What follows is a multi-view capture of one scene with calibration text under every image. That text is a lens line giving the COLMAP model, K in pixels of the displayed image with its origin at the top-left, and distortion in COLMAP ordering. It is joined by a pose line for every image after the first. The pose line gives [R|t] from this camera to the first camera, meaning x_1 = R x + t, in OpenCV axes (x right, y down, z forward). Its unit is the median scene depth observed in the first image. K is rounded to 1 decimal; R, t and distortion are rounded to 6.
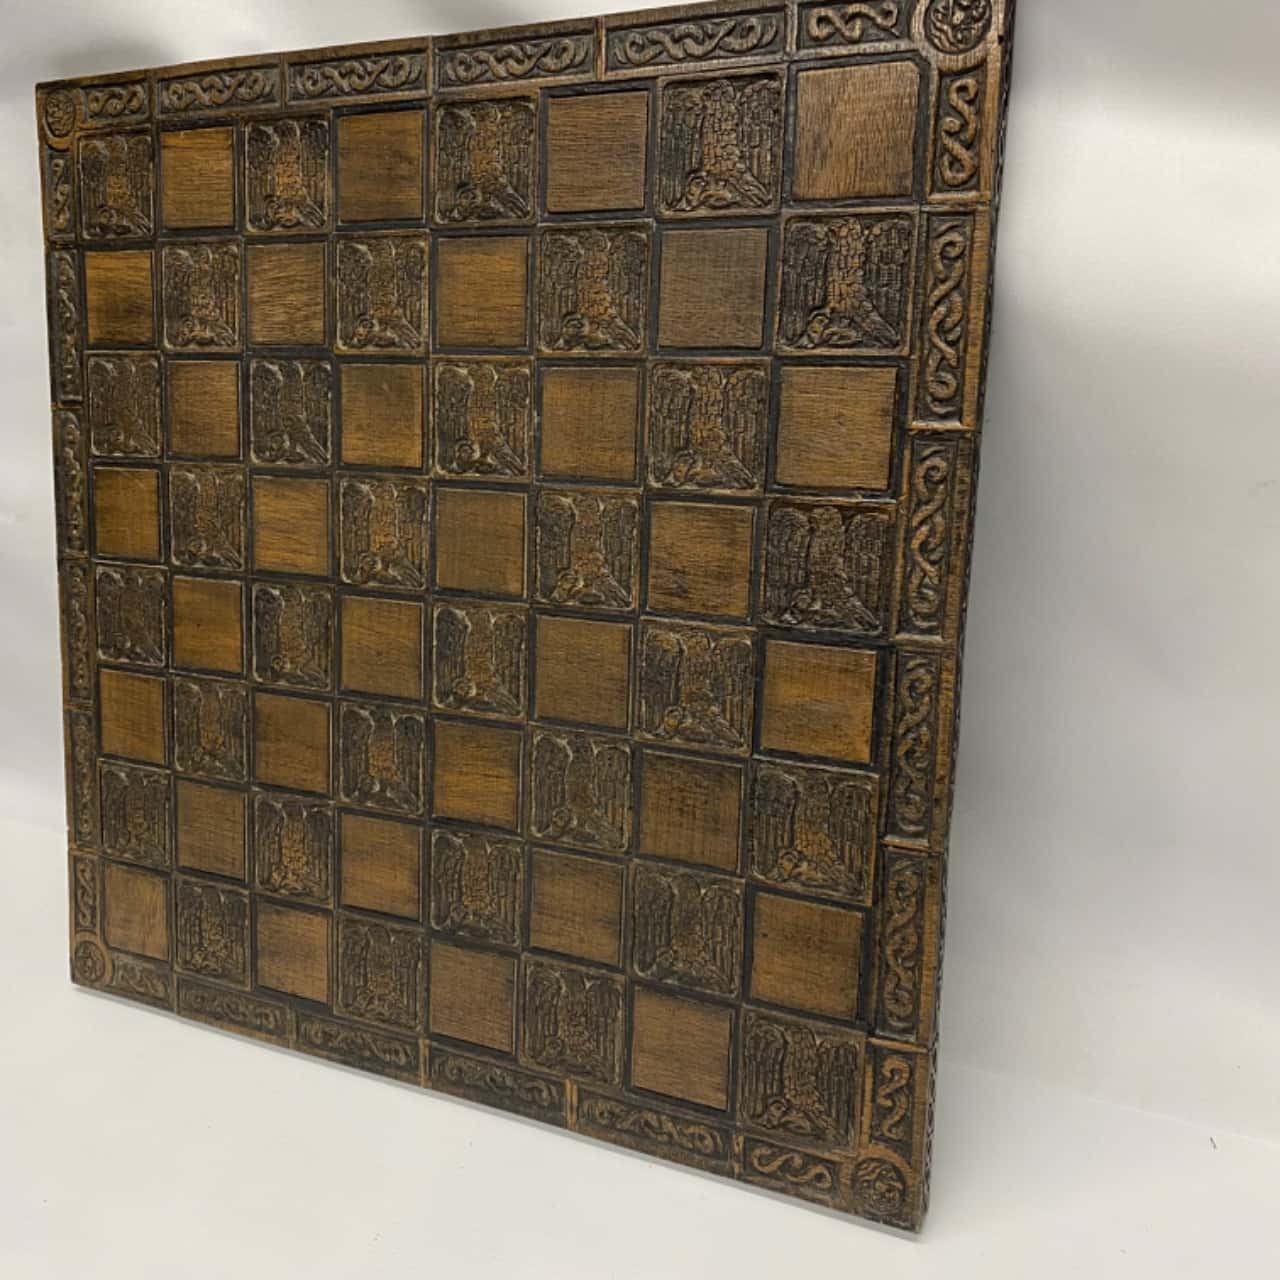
lens RADIAL K [[1322.3, 0, 644.7], [0, 1322.3, 643.8], [0, 0, 1]] dist [0.134033, -0.438891]
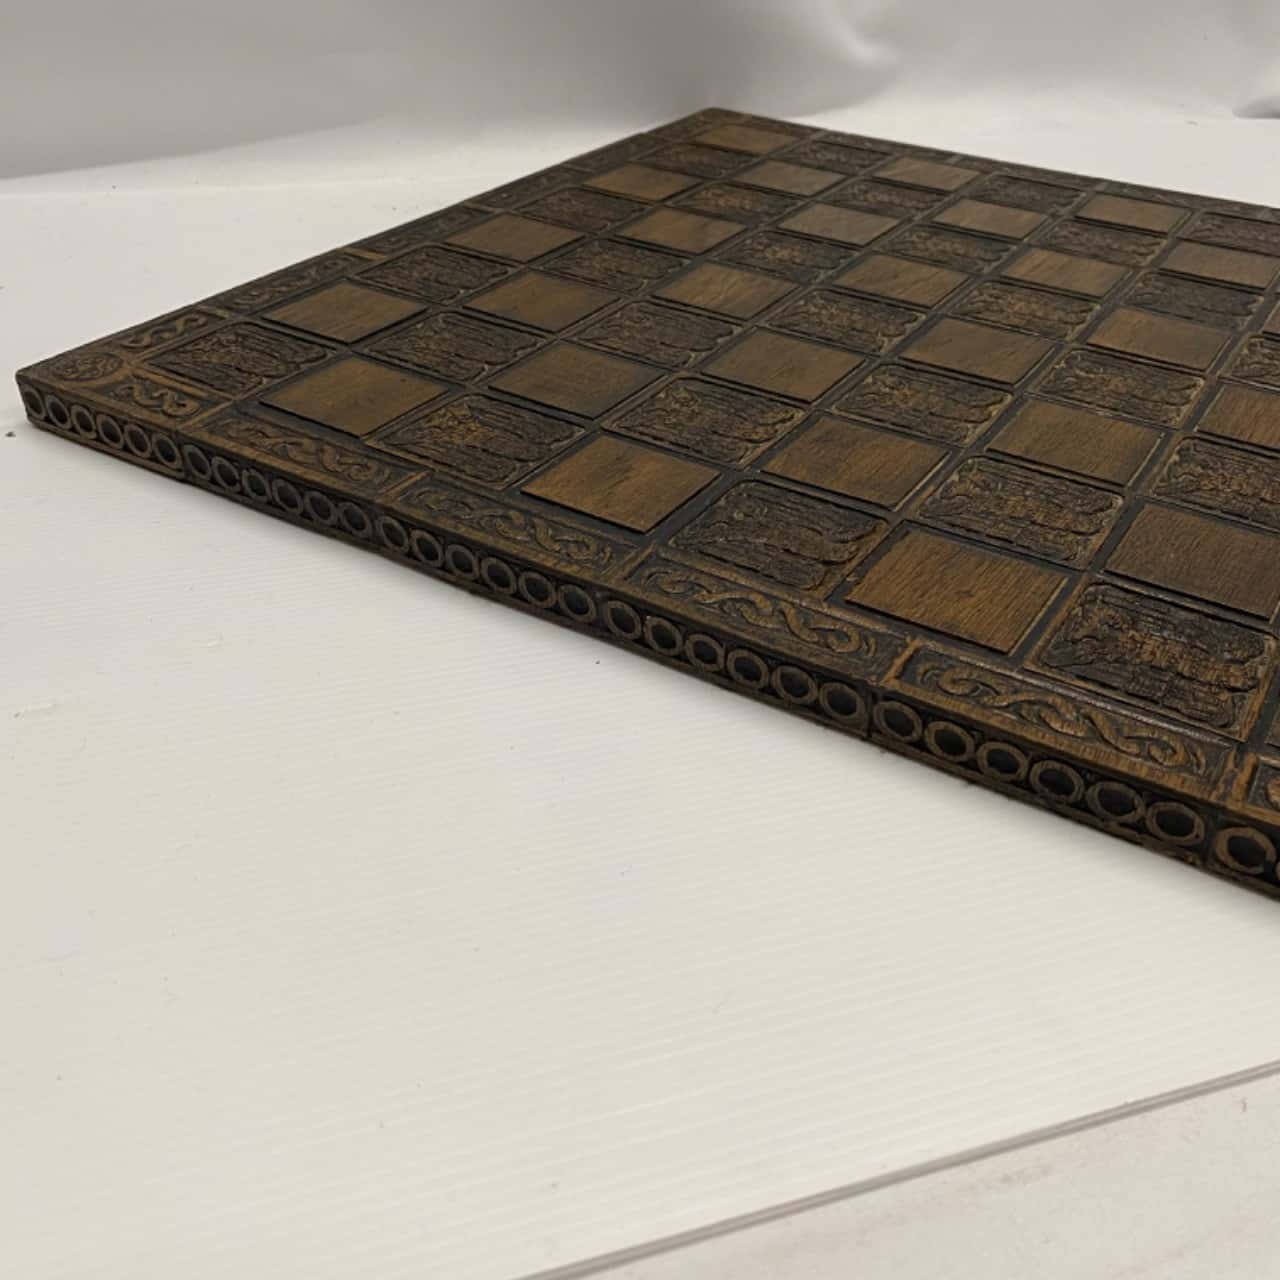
lens RADIAL K [[1322.3, 0, 644.7], [0, 1322.3, 643.8], [0, 0, 1]] dist [0.134033, -0.438891]
pose [[-0.455102, 0.802981, -0.384842, 0.445582], [-0.887396, -0.373294, 0.270518, -0.189967], [0.073561, 0.464621, 0.882449, 0.330131]]
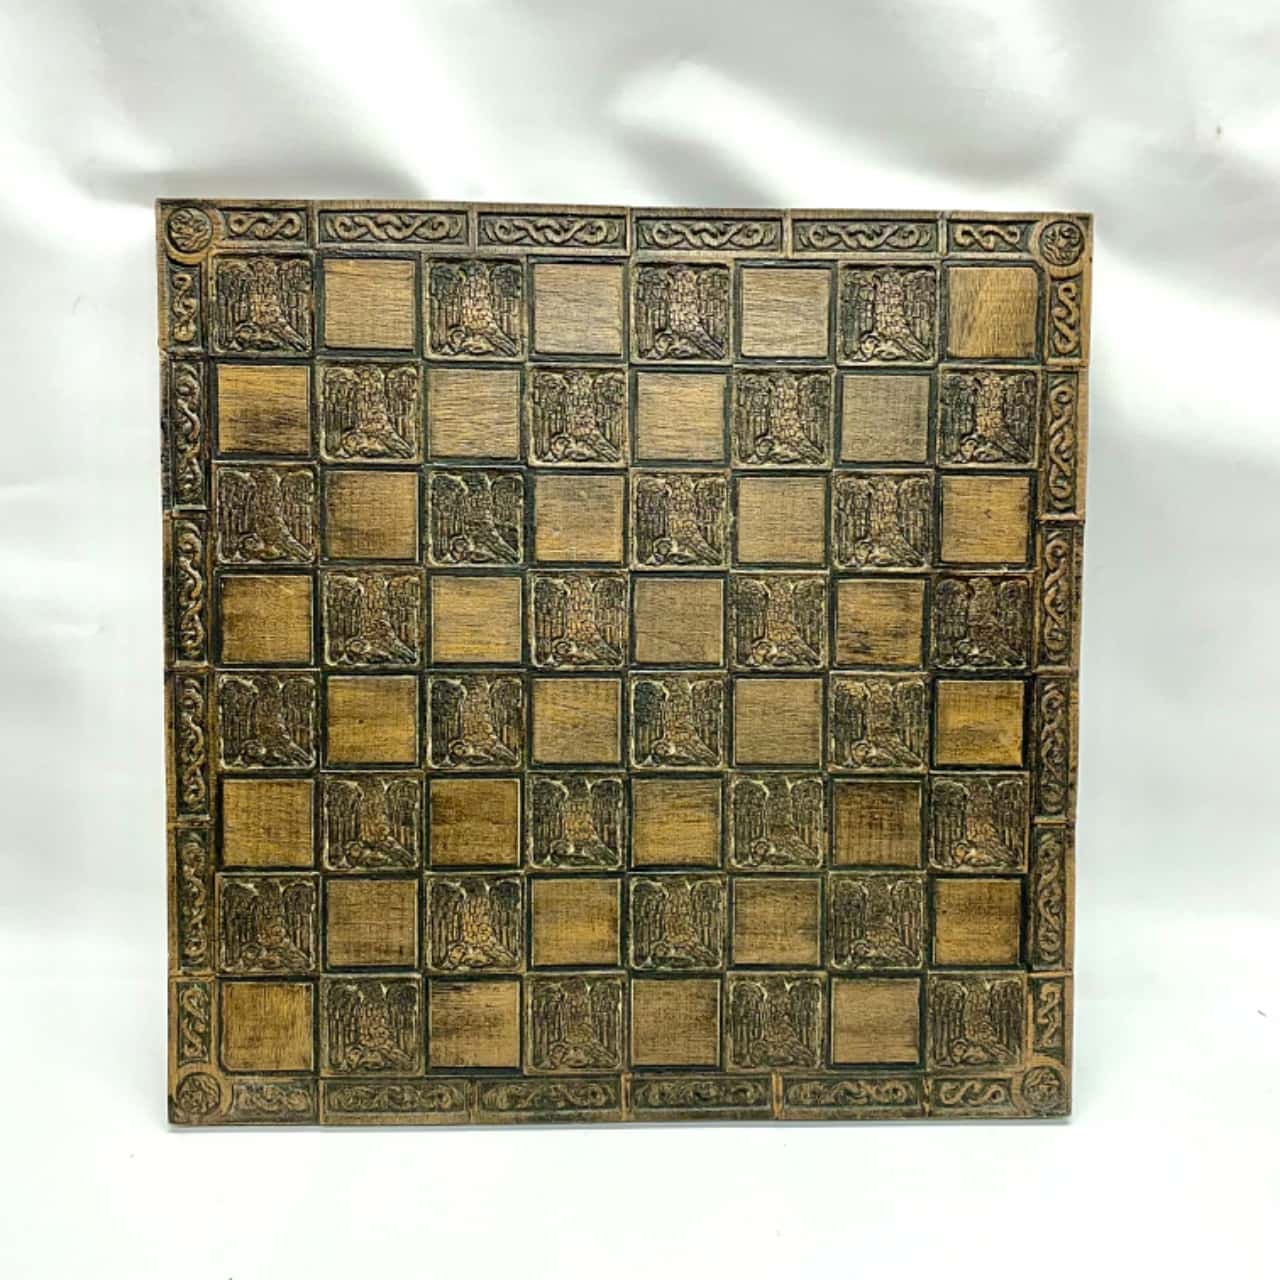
lens RADIAL K [[1322.3, 0, 644.7], [0, 1322.3, 643.8], [0, 0, 1]] dist [0.134033, -0.438891]
pose [[0.877114, -0.049452, 0.477729, -0.718216], [0.098426, 0.992082, -0.078016, 0.032156], [-0.470088, 0.115450, 0.875036, -0.019834]]
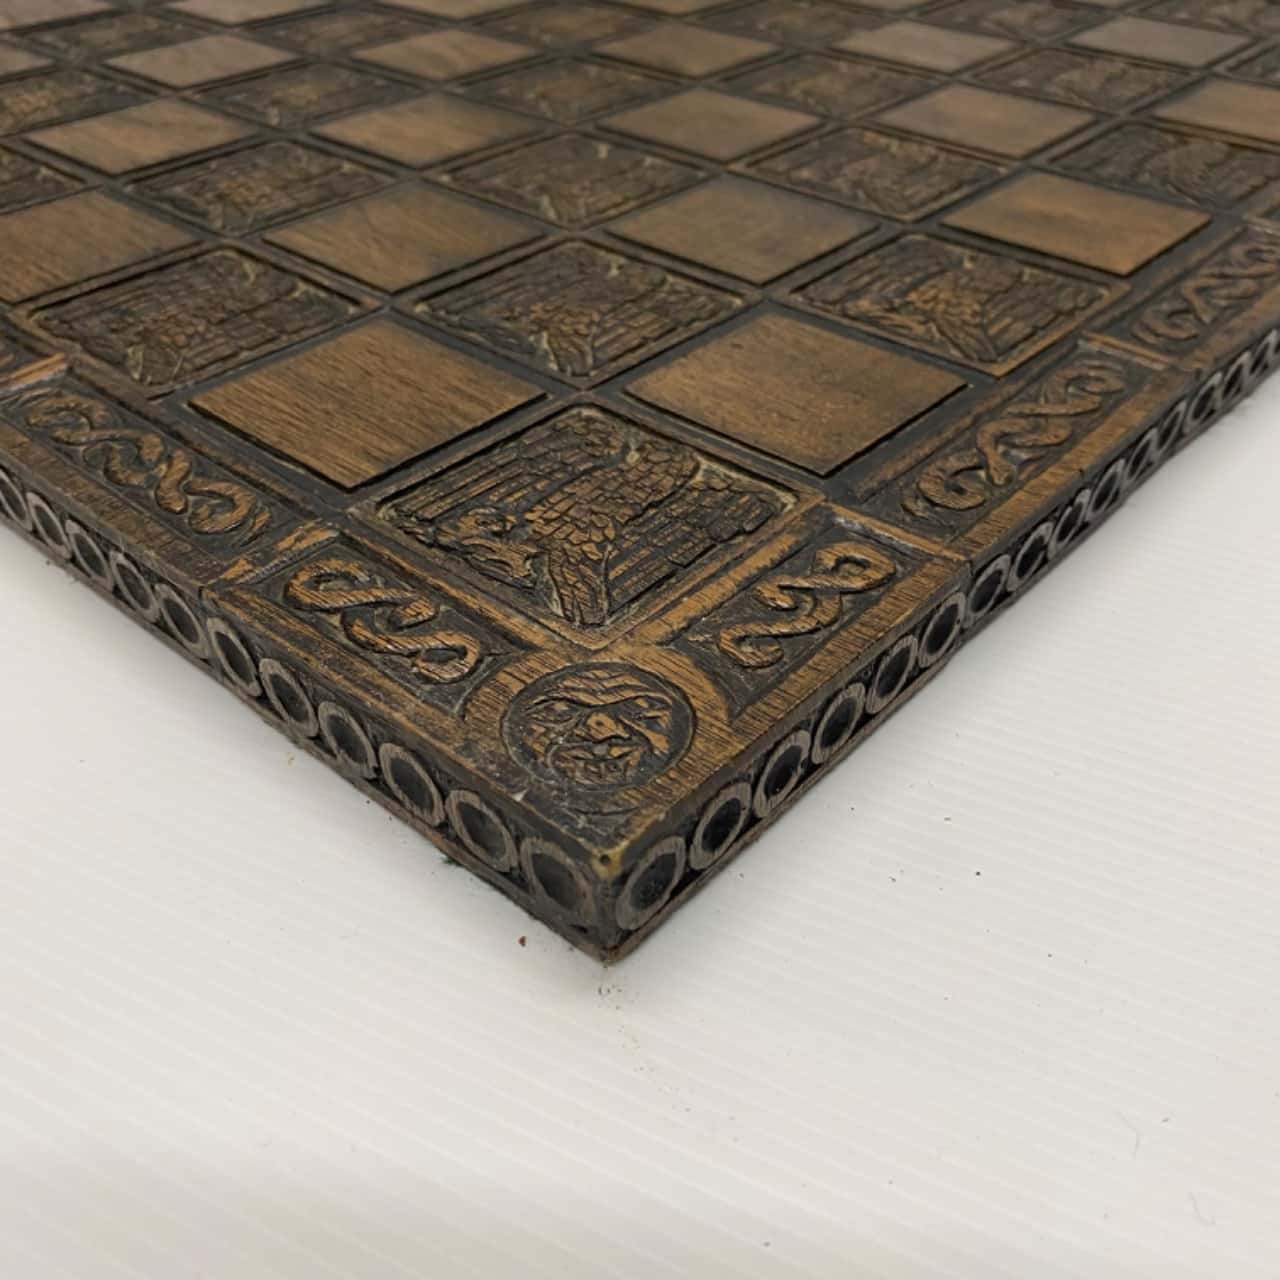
lens RADIAL K [[1336.4, 0, 643.9], [0, 1336.4, 634.5], [0, 0, 1]] dist [0.049936, -0.155792]
pose [[0.689804, 0.702104, -0.176692, 0.205982], [-0.583387, 0.394500, -0.709951, 0.565169], [-0.428754, 0.592807, 0.681726, 0.712420]]
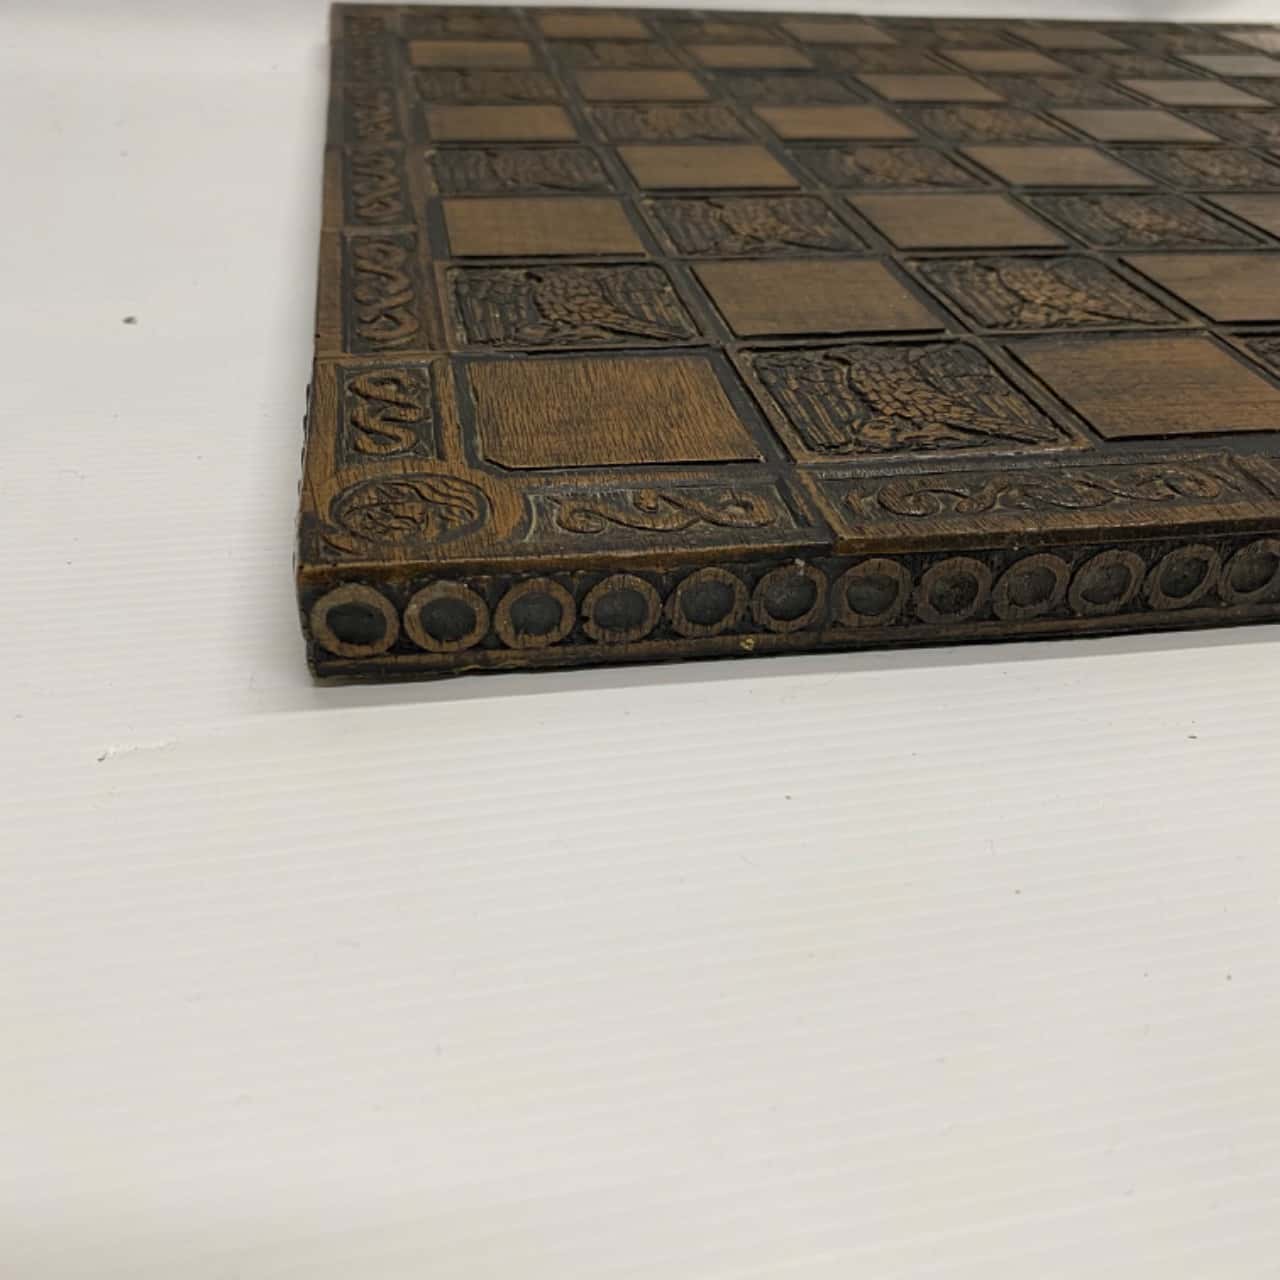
lens RADIAL K [[1322.3, 0, 644.7], [0, 1322.3, 643.8], [0, 0, 1]] dist [0.134033, -0.438891]
pose [[0.850906, 0.294254, 0.435172, -0.607758], [0.282546, 0.442009, -0.851349, 0.623290], [-0.442862, 0.847374, 0.292968, 1.150571]]
